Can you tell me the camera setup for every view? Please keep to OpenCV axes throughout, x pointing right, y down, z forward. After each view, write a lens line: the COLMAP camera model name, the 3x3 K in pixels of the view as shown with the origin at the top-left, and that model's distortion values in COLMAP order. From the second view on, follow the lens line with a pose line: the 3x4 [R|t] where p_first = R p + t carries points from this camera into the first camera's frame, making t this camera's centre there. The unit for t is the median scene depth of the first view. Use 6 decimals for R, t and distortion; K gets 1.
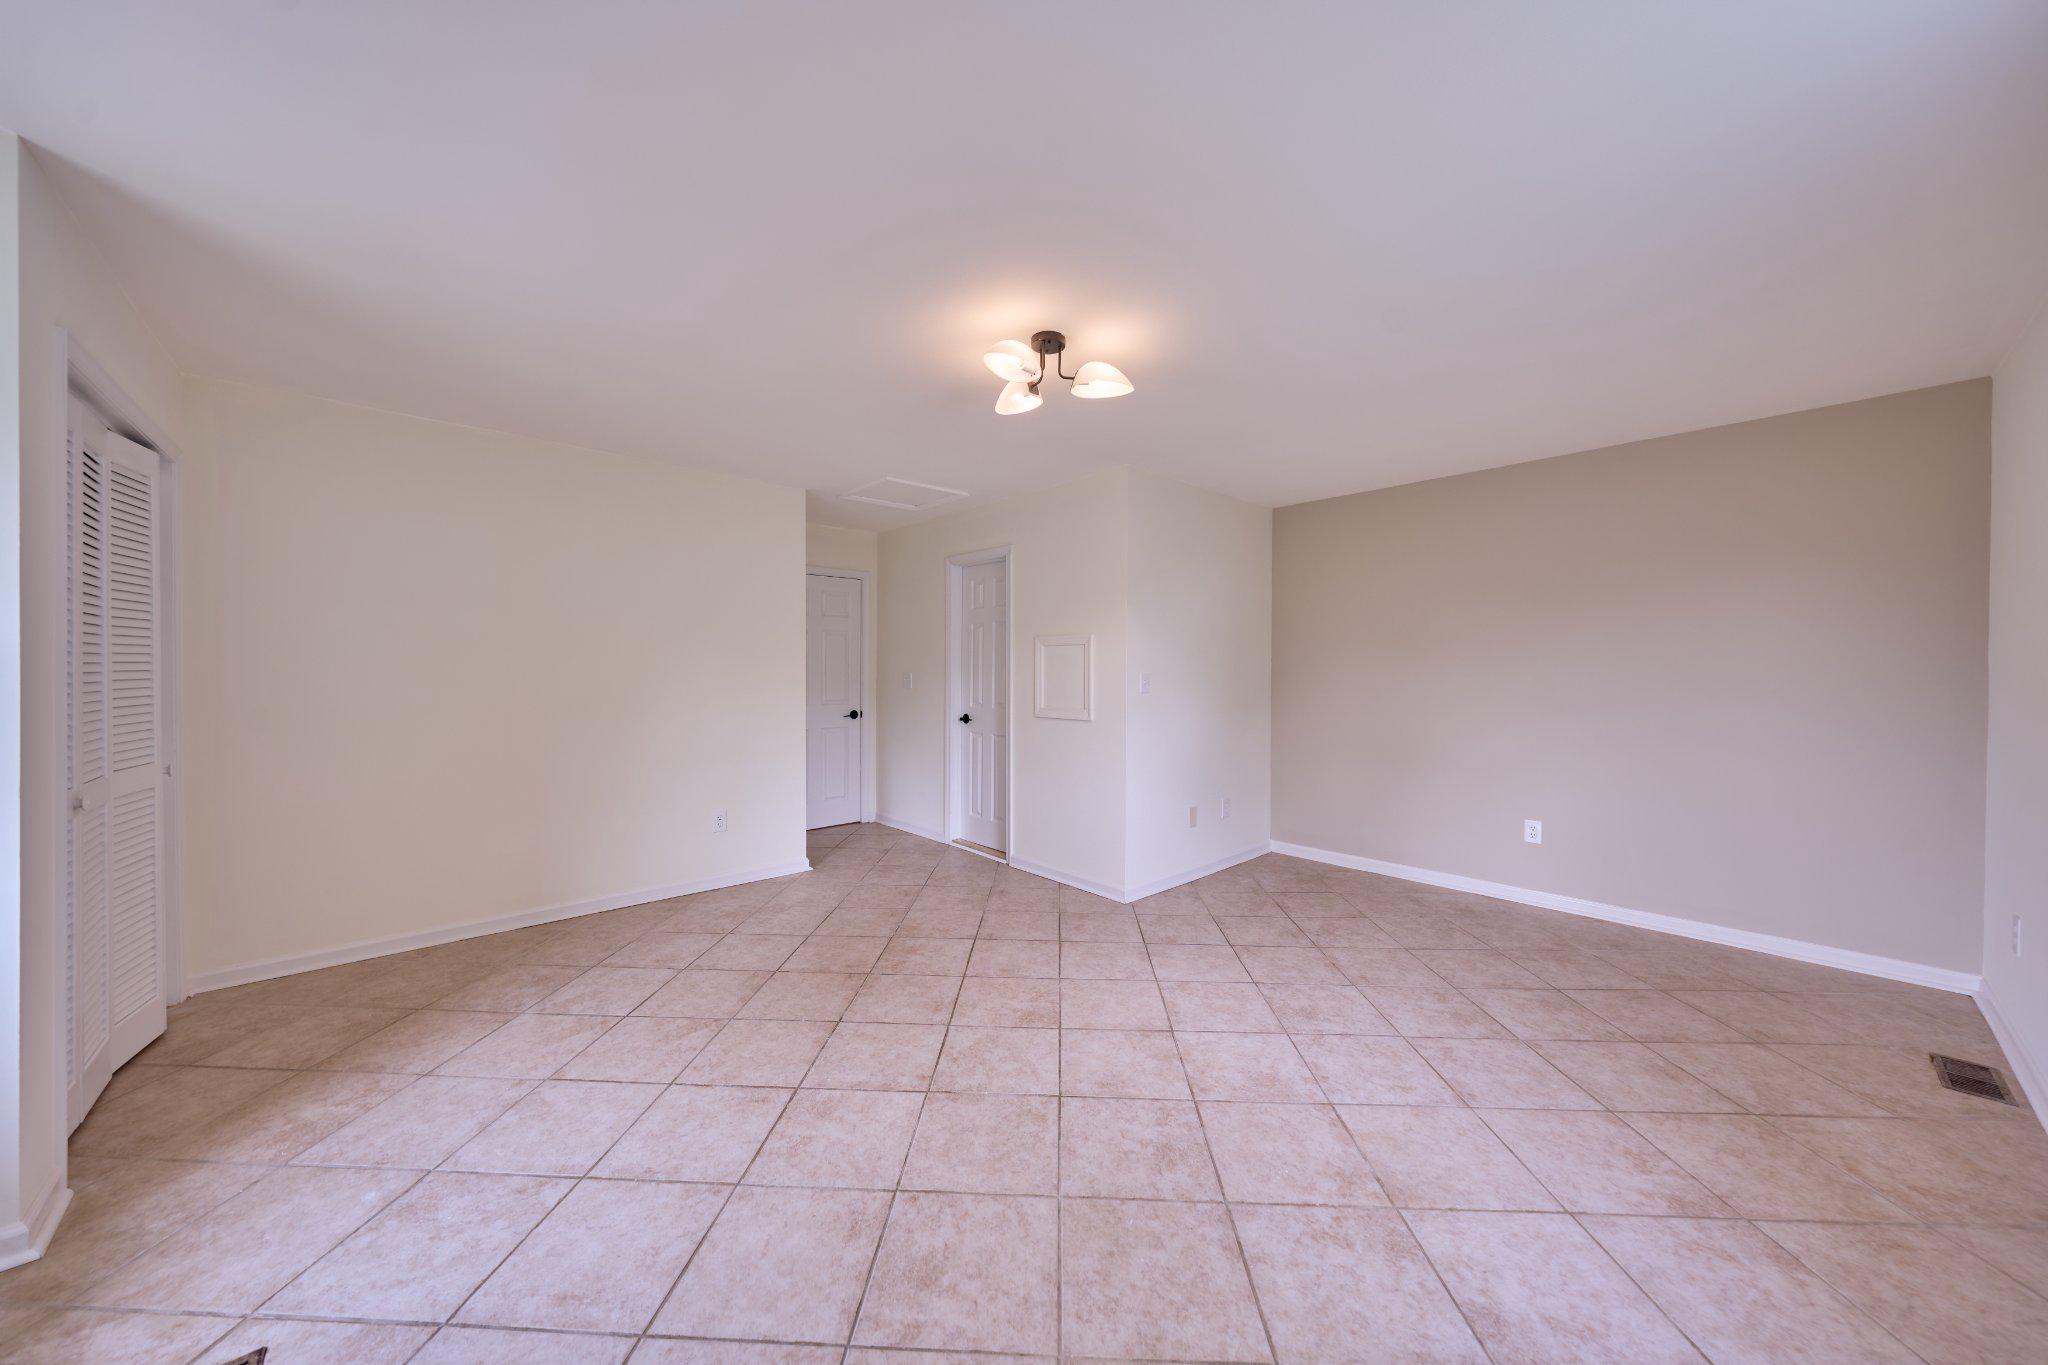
lens RADIAL K [[695.9, 0, 1026.7], [0, 695.9, 674.6], [0, 0, 1]] dist [-0.003278, 0.000188]
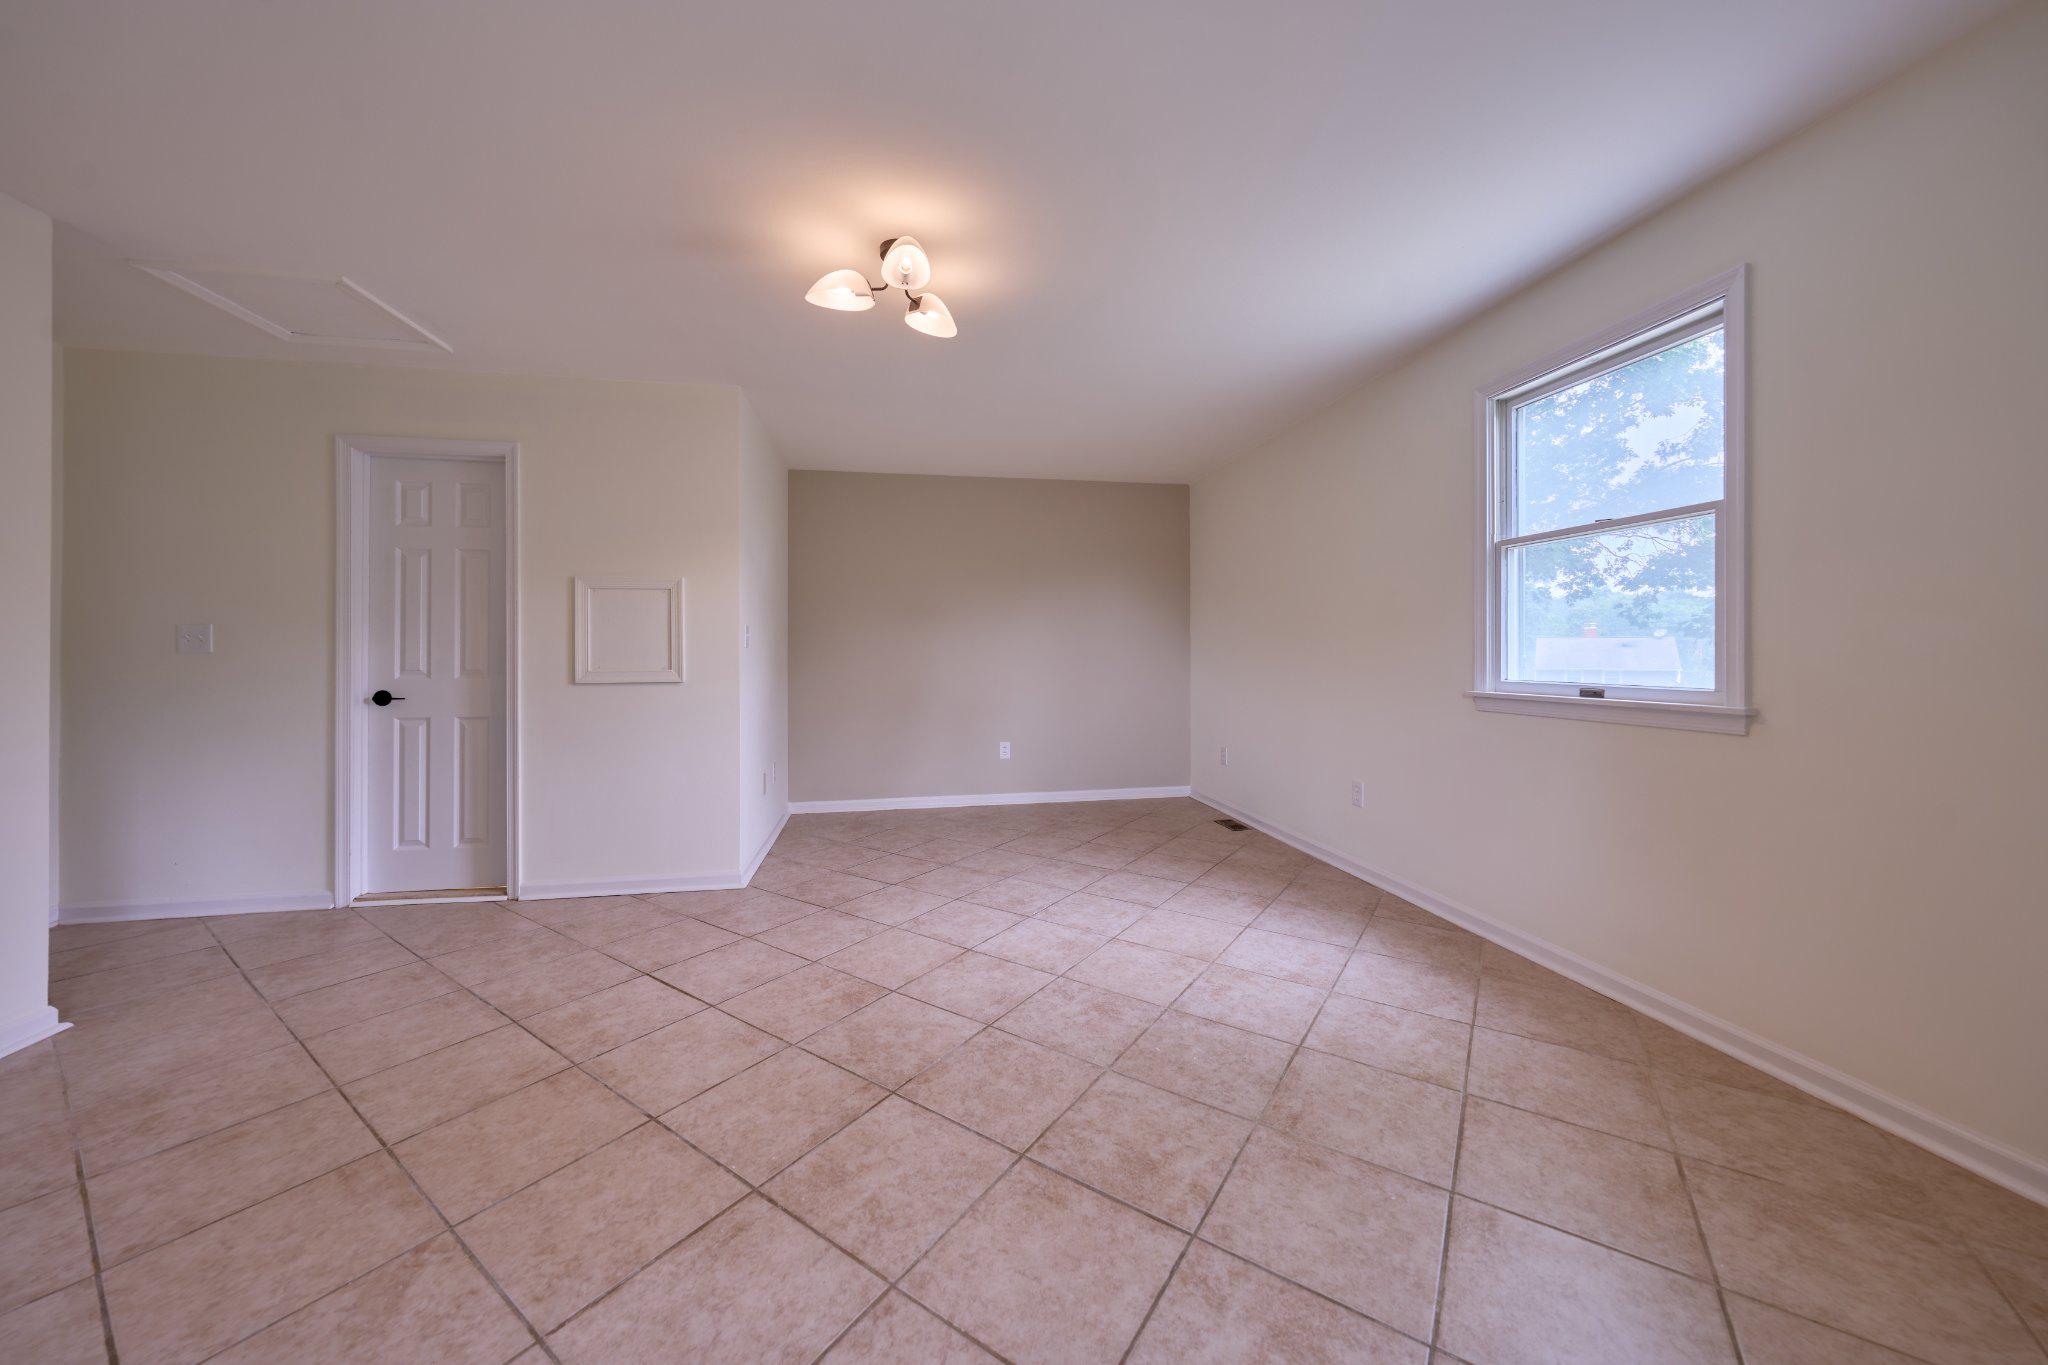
lens RADIAL K [[718.4, 0, 1023.9], [0, 718.4, 649.3], [0, 0, 1]] dist [-0.002517, -0.000144]
pose [[0.529393, 0.001561, 0.848375, -0.809050], [0.011382, 0.999895, -0.008942, 0.077693], [-0.848300, 0.014390, 0.529320, 0.409694]]
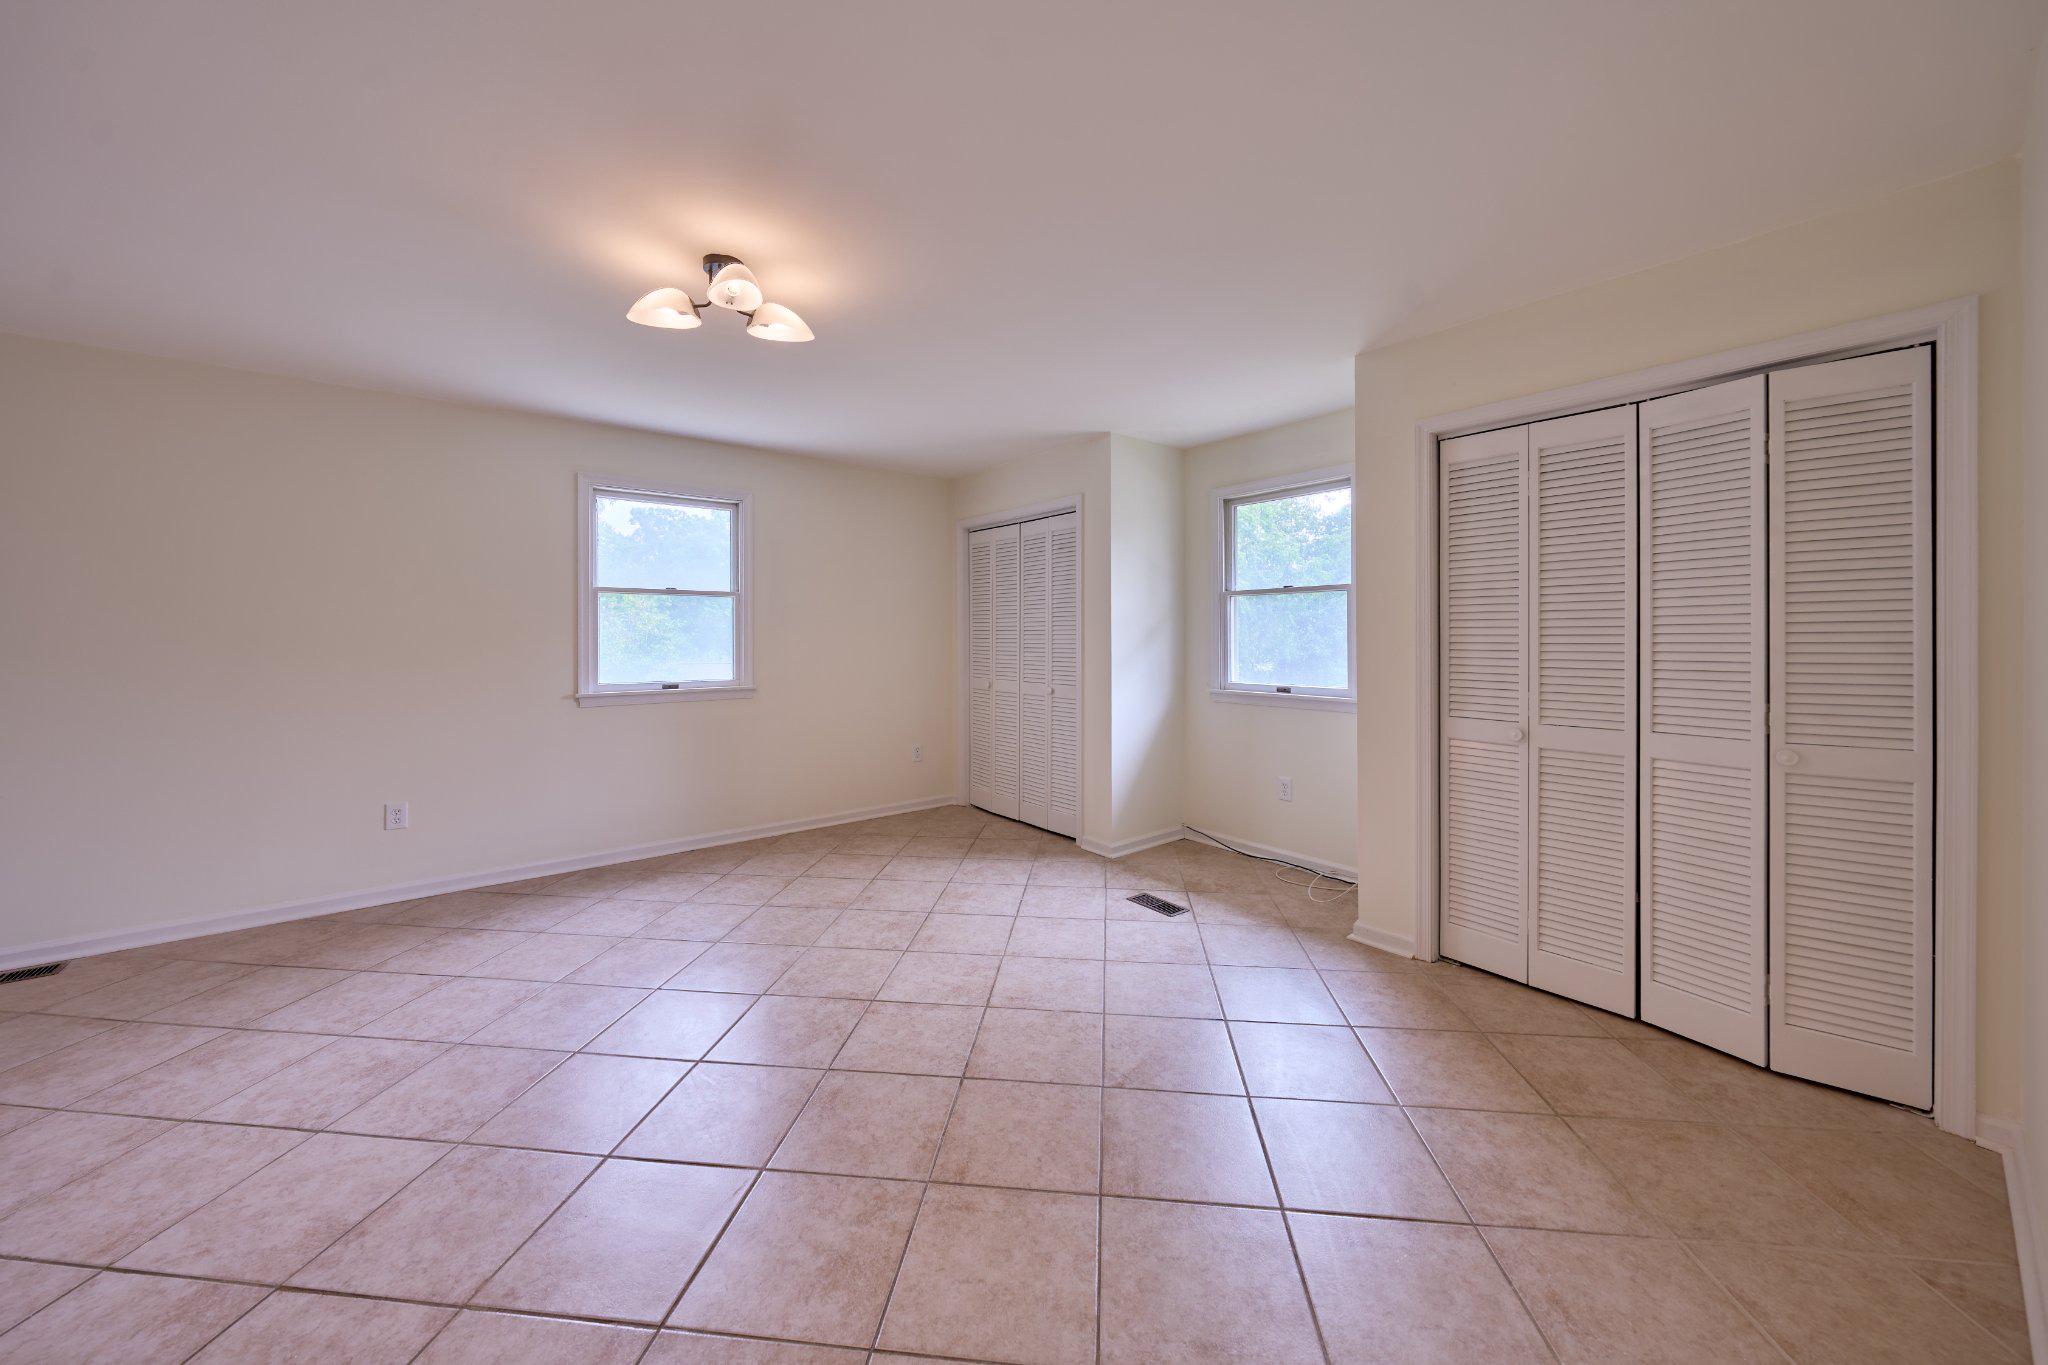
lens RADIAL K [[723.7, 0, 1028.7], [0, 723.7, 636.6], [0, 0, 1]] dist [-0.002238, -0.000074]
pose [[-0.998010, -0.000389, 0.063058, -0.484229], [0.000253, 0.999948, 0.010178, -0.012966], [-0.063059, 0.010174, -0.997958, 2.213755]]
